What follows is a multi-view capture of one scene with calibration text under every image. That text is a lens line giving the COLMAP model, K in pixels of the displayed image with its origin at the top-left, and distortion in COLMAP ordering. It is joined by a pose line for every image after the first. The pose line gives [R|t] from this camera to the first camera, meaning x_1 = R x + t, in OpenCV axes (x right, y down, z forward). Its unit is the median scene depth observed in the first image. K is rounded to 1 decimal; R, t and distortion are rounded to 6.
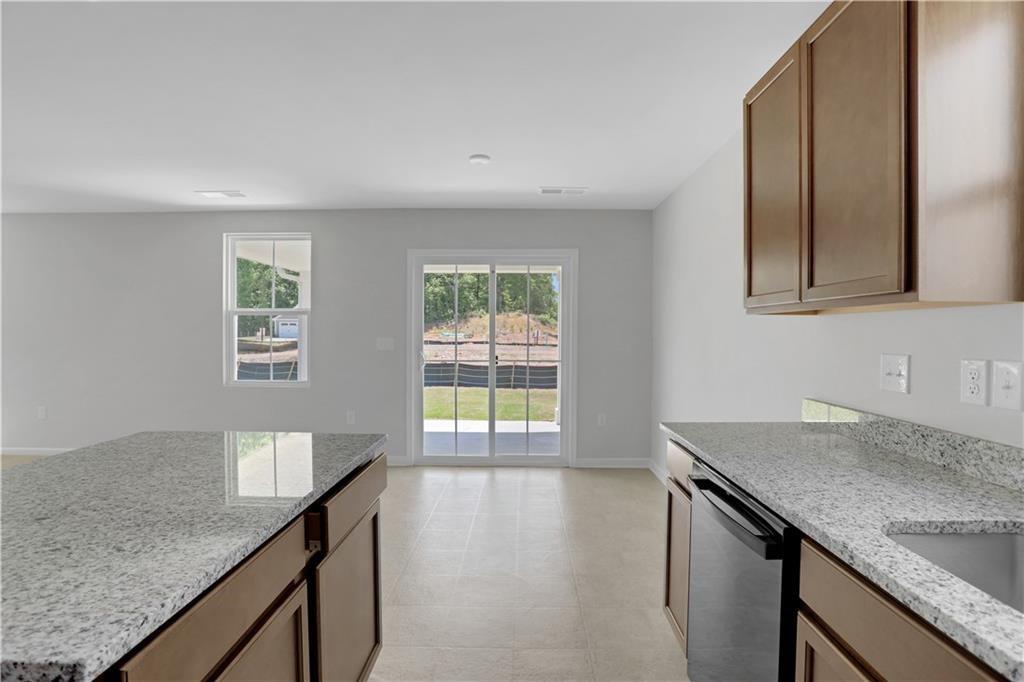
lens RADIAL K [[507.2, 0, 519.1], [0, 507.2, 337.2], [0, 0, 1]] dist [-0.074218, 0.028381]
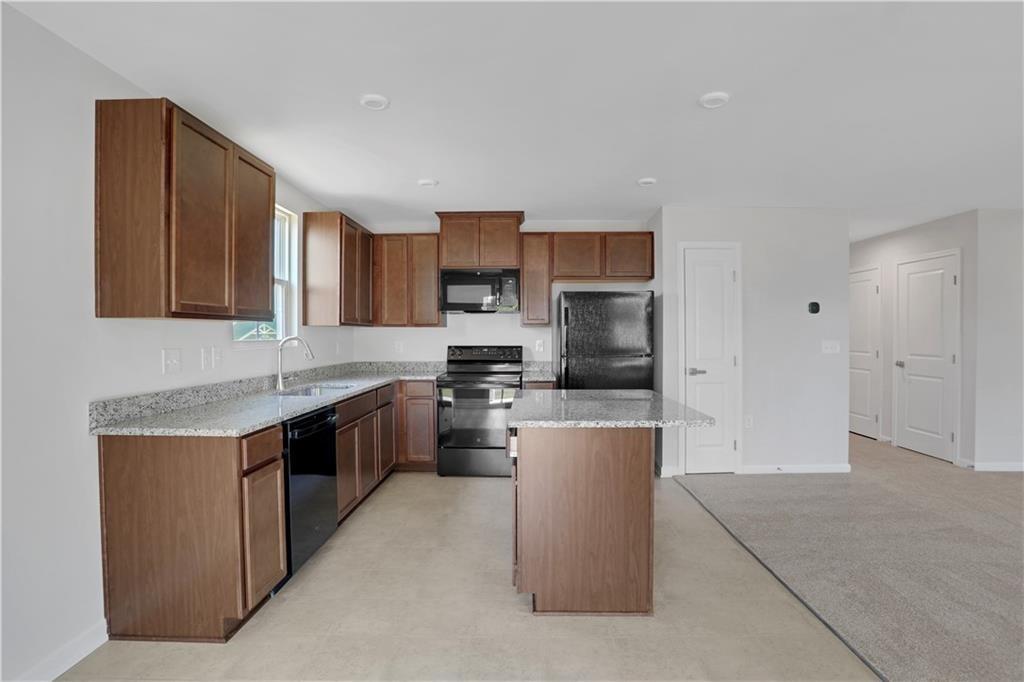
lens RADIAL K [[507.2, 0, 519.1], [0, 507.2, 337.2], [0, 0, 1]] dist [-0.074218, 0.028381]
pose [[-0.999762, -0.005958, 0.020978, -0.044322], [-0.005565, 0.999810, 0.018708, -0.004425], [-0.021086, 0.018587, -0.999605, 0.311955]]
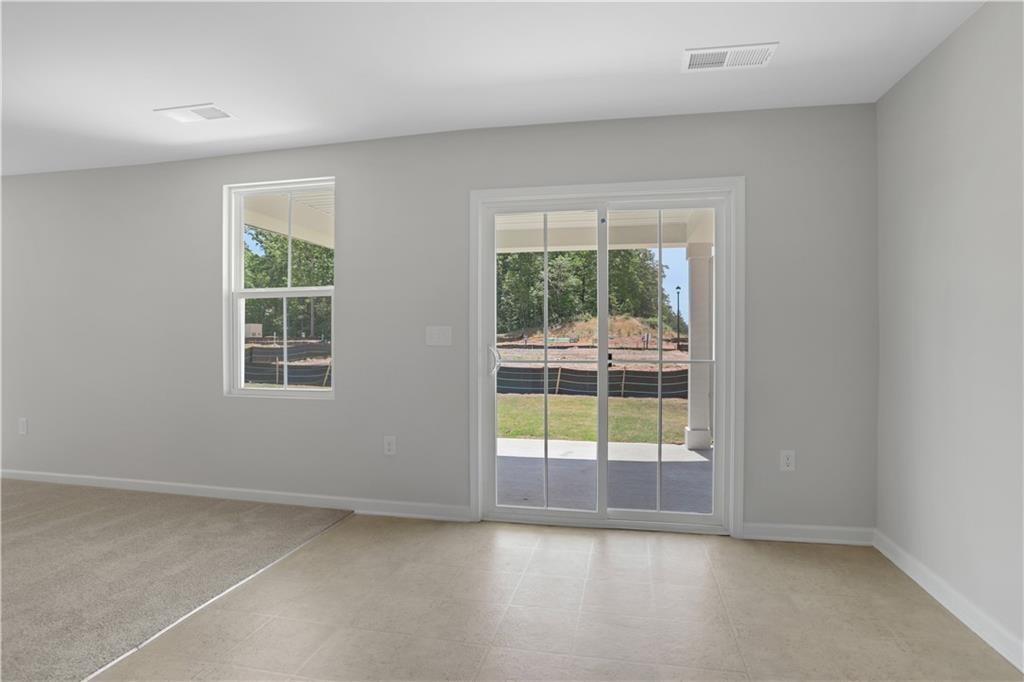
lens RADIAL K [[507.2, 0, 519.1], [0, 507.2, 337.2], [0, 0, 1]] dist [-0.074218, 0.028381]
pose [[0.978407, -0.008157, -0.206526, -0.009225], [0.005894, 0.999916, -0.011572, 0.008334], [0.206603, 0.010105, 0.978373, 0.134127]]
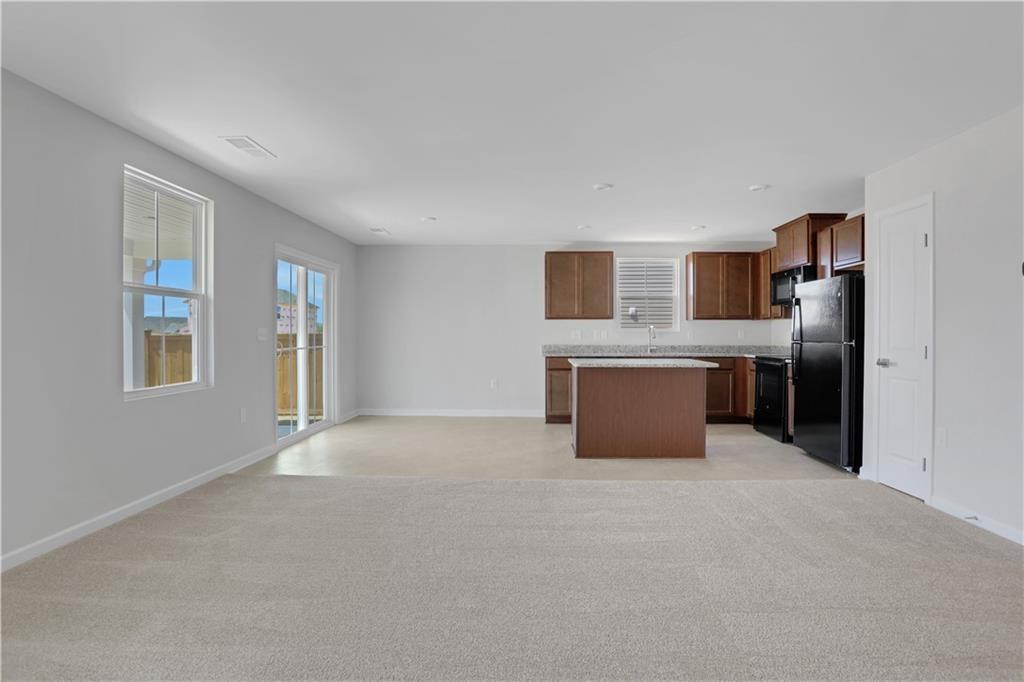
lens RADIAL K [[507.2, 0, 519.1], [0, 507.2, 337.2], [0, 0, 1]] dist [-0.074218, 0.028381]
pose [[0.035888, -0.014759, 0.999247, -0.452084], [0.011054, 0.999836, 0.014371, 0.003424], [-0.999295, 0.010530, 0.036046, 0.166375]]
